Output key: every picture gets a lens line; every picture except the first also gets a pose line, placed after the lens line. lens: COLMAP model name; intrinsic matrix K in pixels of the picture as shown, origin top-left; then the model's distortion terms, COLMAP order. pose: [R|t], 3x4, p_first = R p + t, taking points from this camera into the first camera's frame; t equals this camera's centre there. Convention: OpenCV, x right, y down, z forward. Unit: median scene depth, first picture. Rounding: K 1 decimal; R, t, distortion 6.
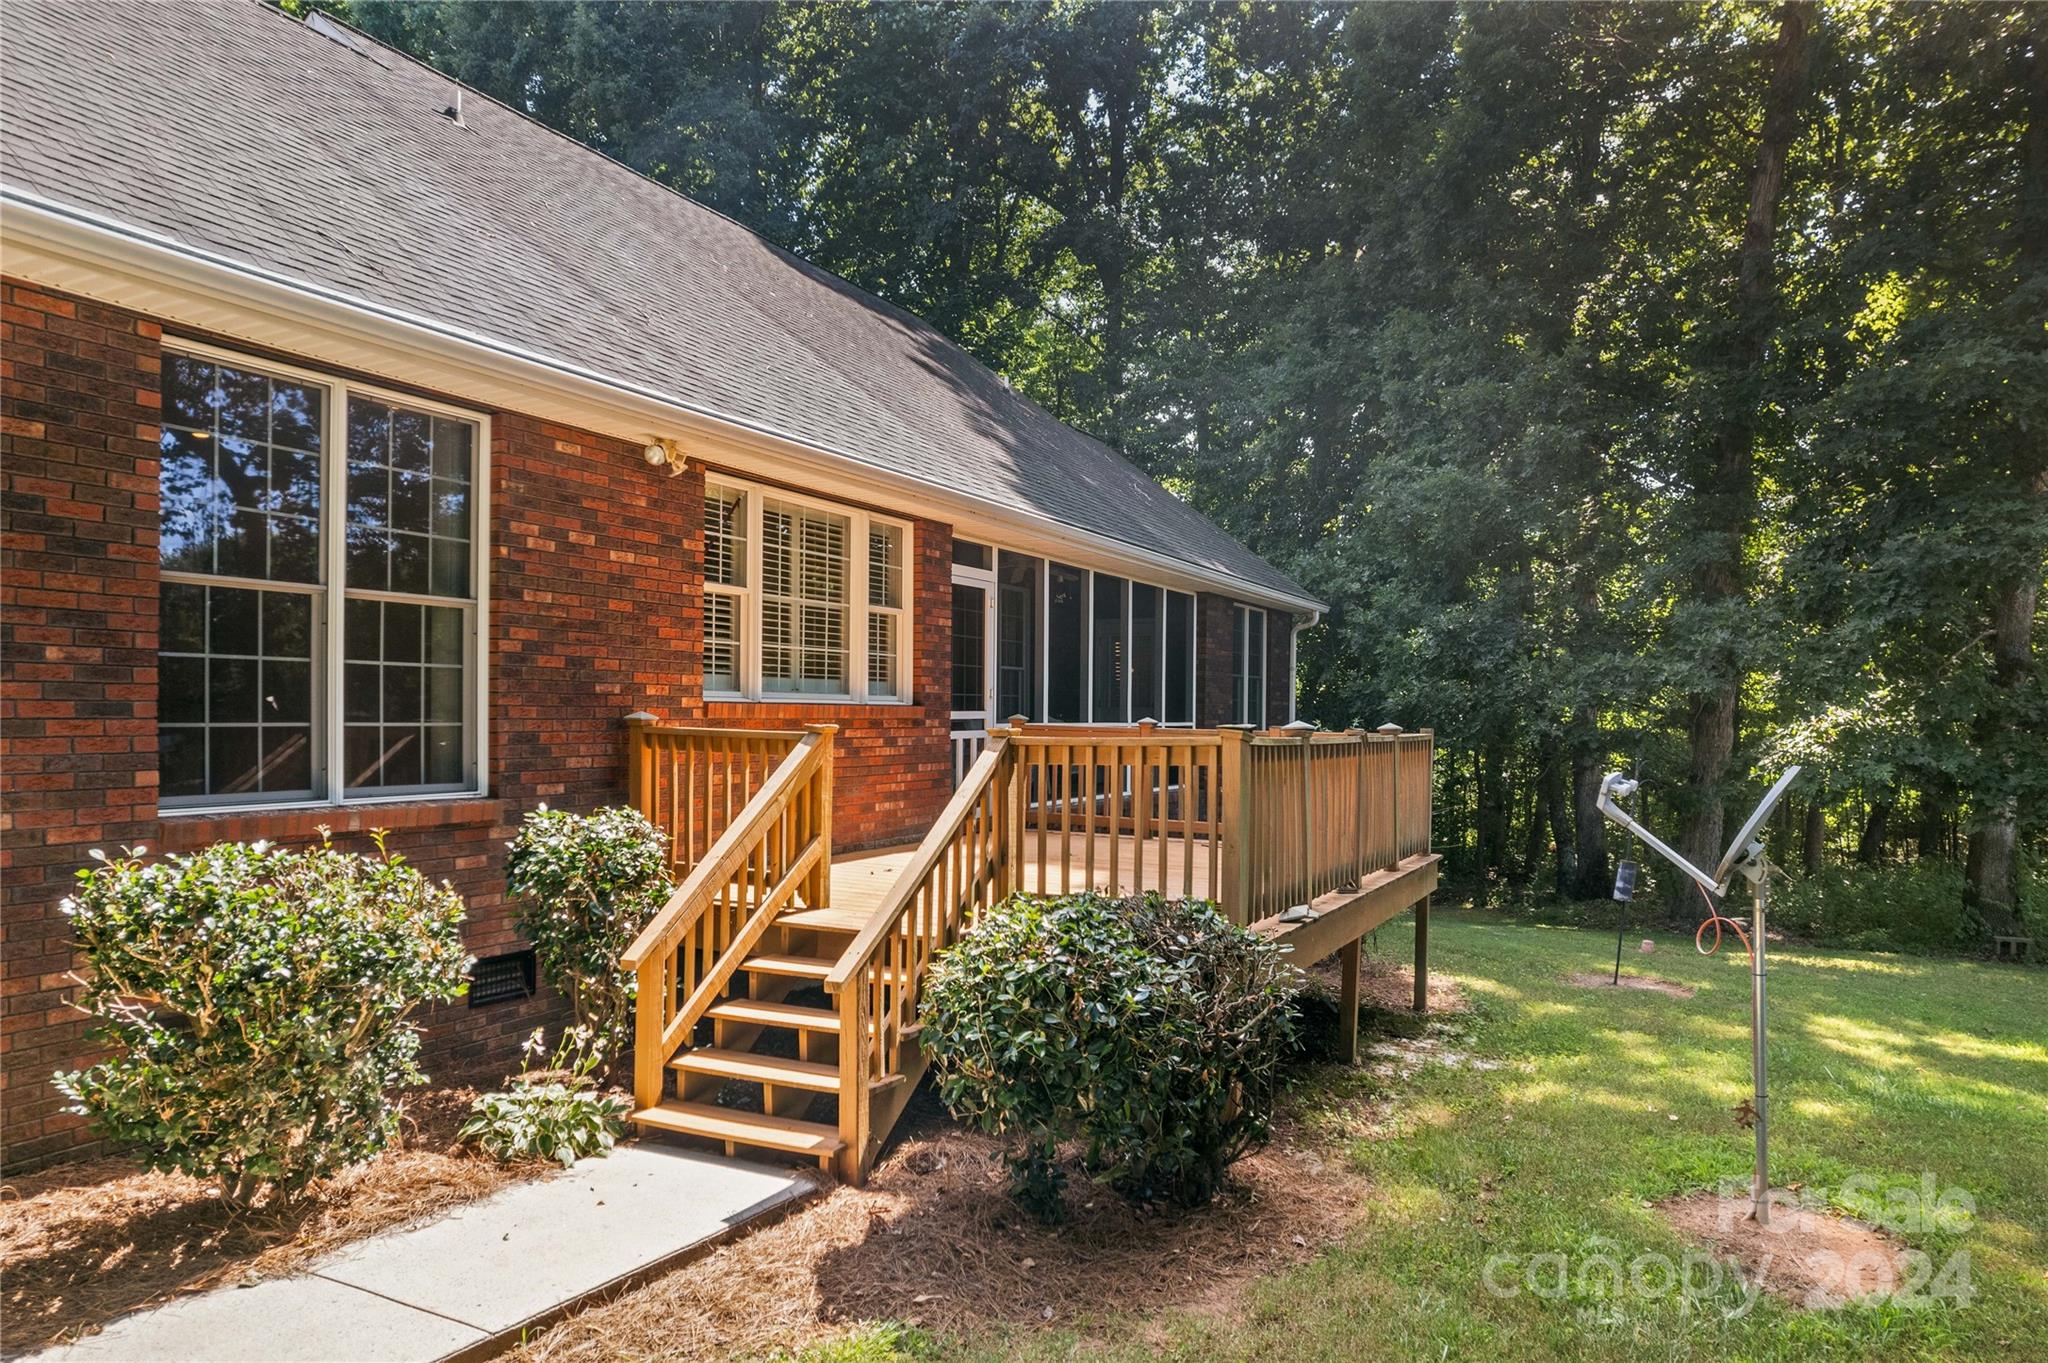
lens RADIAL K [[1330.6, 0, 1024.9], [0, 1330.6, 696.6], [0, 0, 1]] dist [-0.063952, 0.000362]
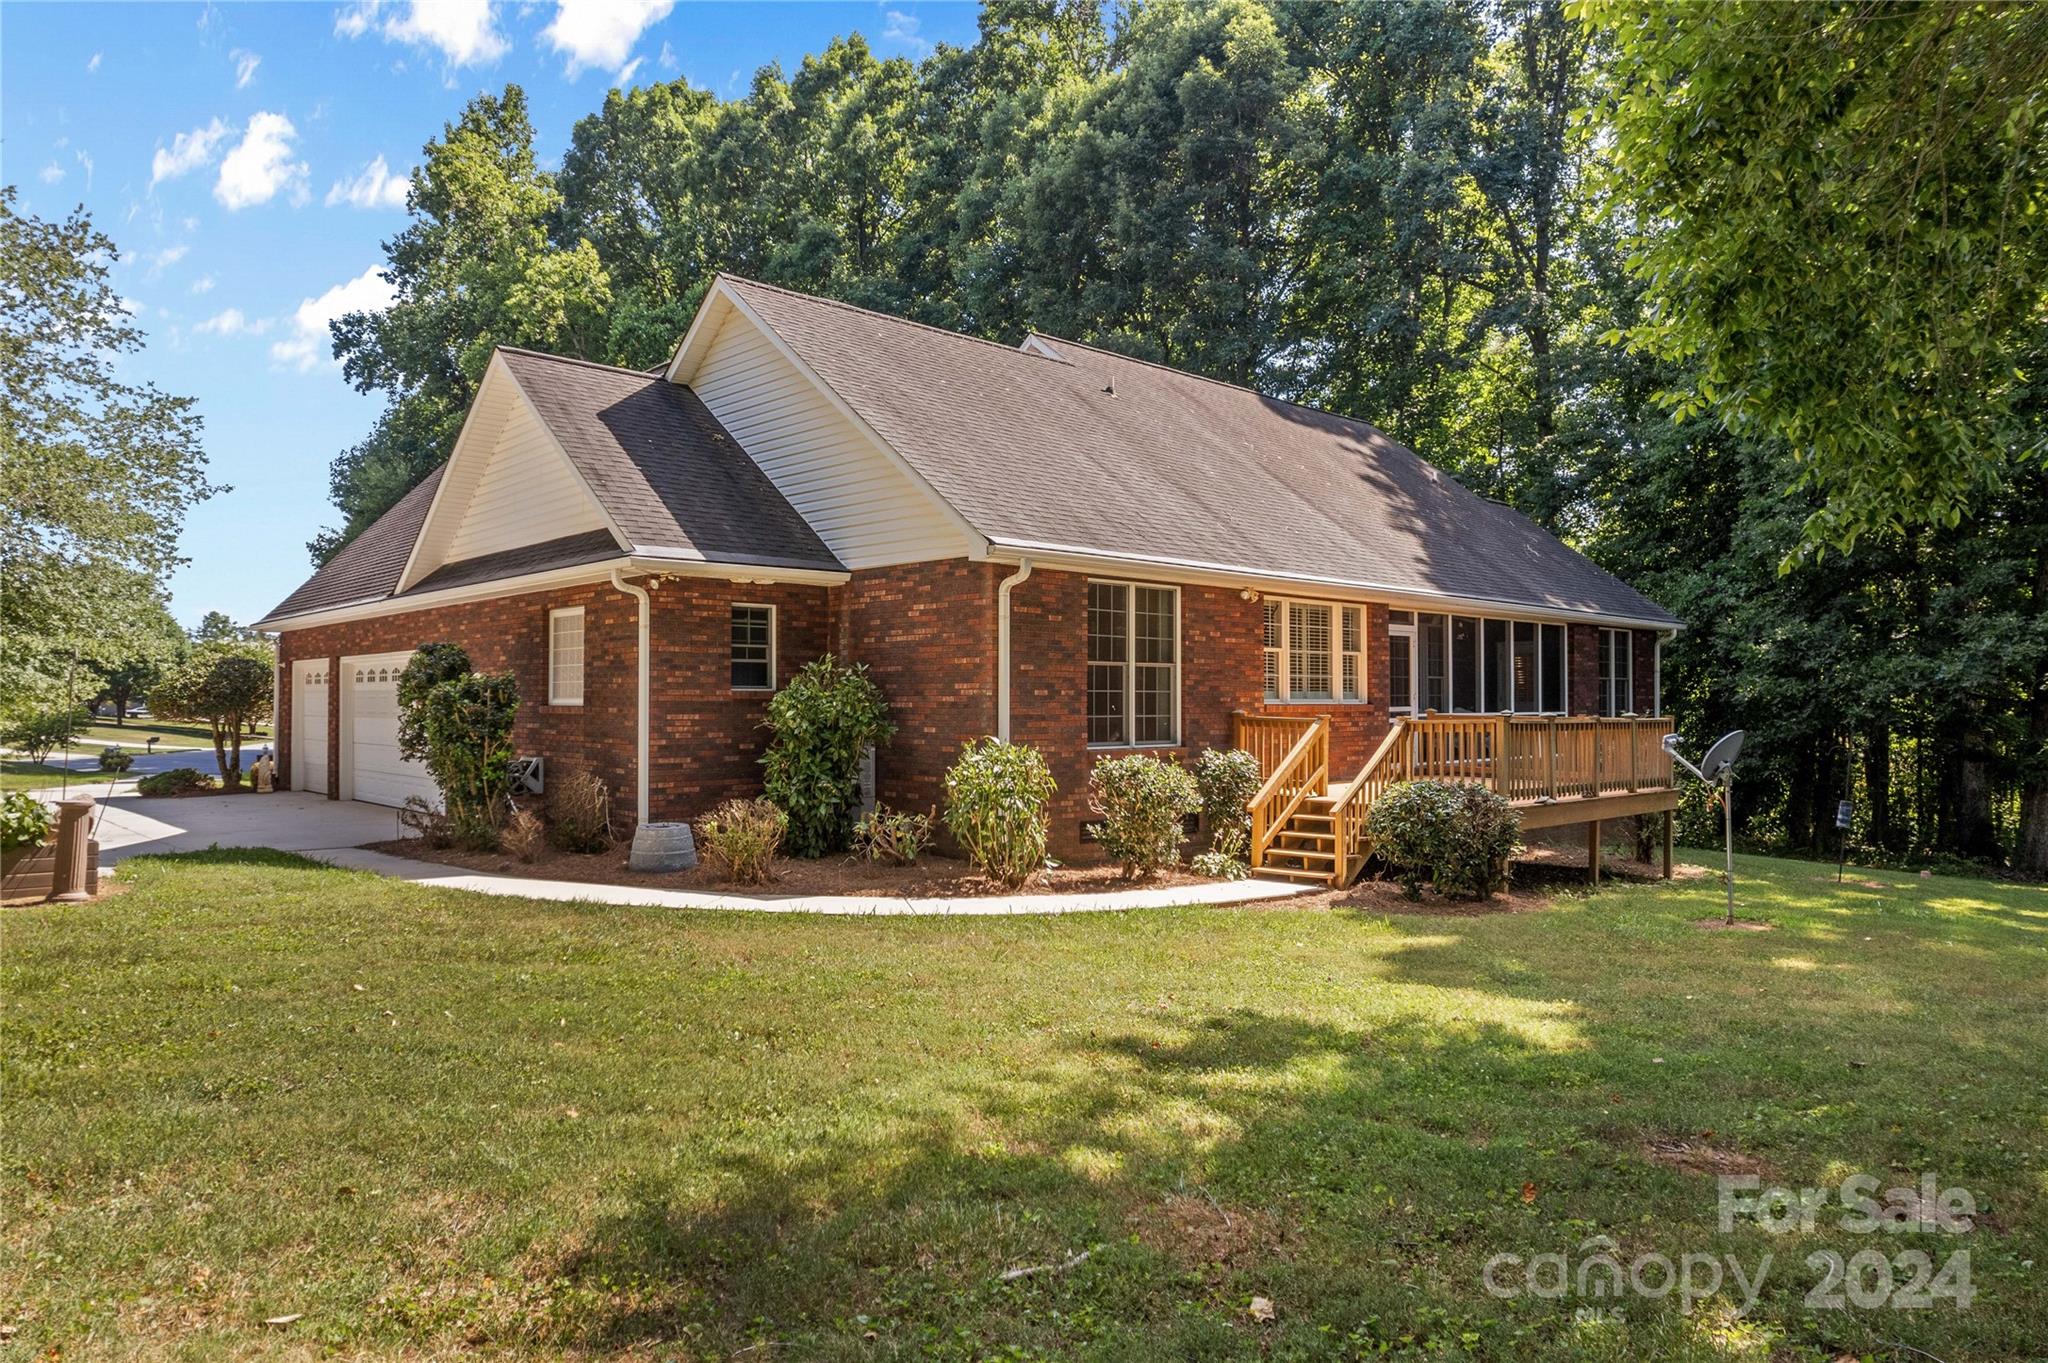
lens RADIAL K [[1330.6, 0, 1024.9], [0, 1330.6, 696.6], [0, 0, 1]] dist [-0.063952, 0.000362]
pose [[0.939989, -0.010968, -0.341028, 0.120028], [0.013215, 0.999904, 0.004268, -0.022625], [0.340948, -0.008519, 0.940044, -1.113629]]
